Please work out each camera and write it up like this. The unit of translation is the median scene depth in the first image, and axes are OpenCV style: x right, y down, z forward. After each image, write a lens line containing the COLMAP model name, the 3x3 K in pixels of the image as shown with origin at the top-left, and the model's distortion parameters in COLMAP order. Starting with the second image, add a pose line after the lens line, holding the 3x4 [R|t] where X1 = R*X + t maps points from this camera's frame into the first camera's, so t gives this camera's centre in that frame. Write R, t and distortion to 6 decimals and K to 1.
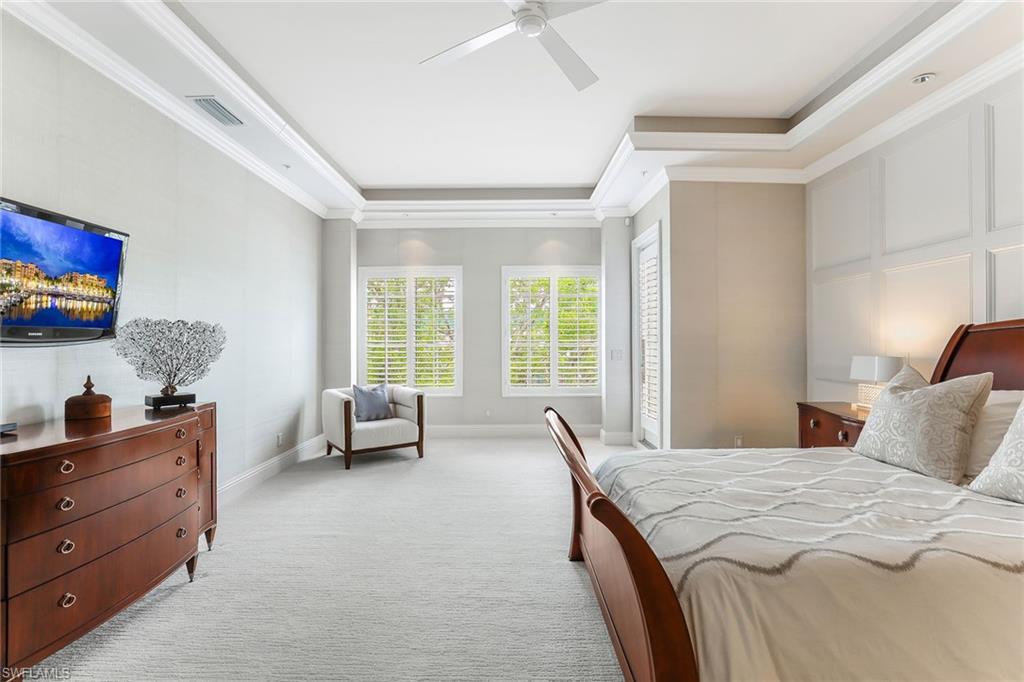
lens RADIAL K [[480.6, 0, 512.0], [0, 480.6, 341.0], [0, 0, 1]] dist [-0.019122, 0.001184]
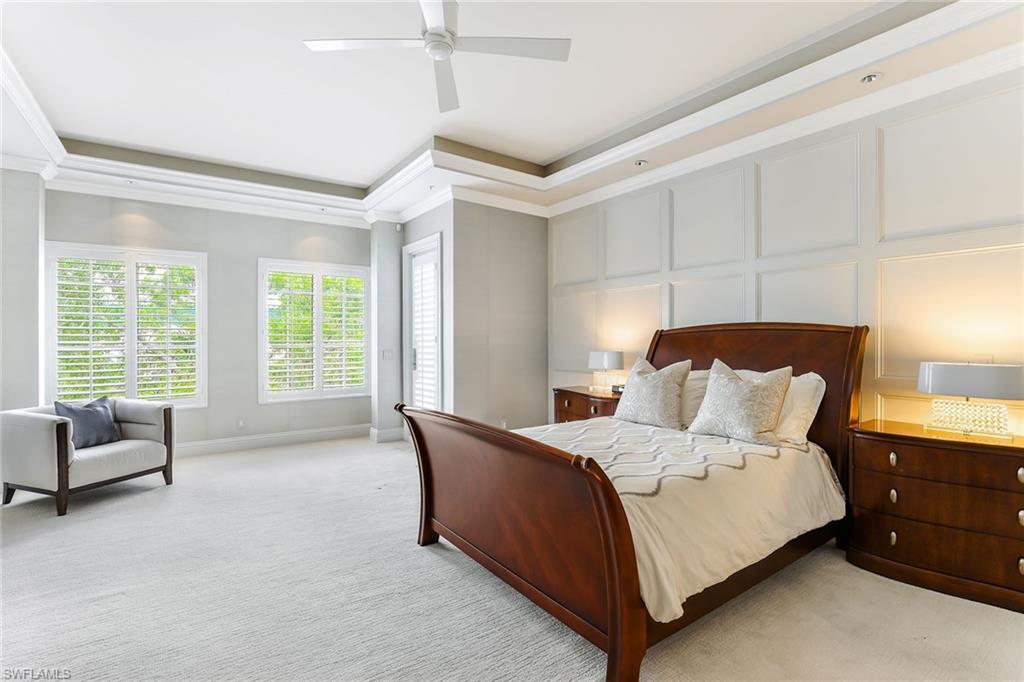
lens RADIAL K [[479.3, 0, 504.5], [0, 479.3, 341.9], [0, 0, 1]] dist [-0.014003, 0.000325]
pose [[0.820480, -0.002304, 0.571671, -0.218393], [0.002496, 0.999997, 0.000448, 0.001763], [-0.571670, 0.001059, 0.820483, 0.011325]]
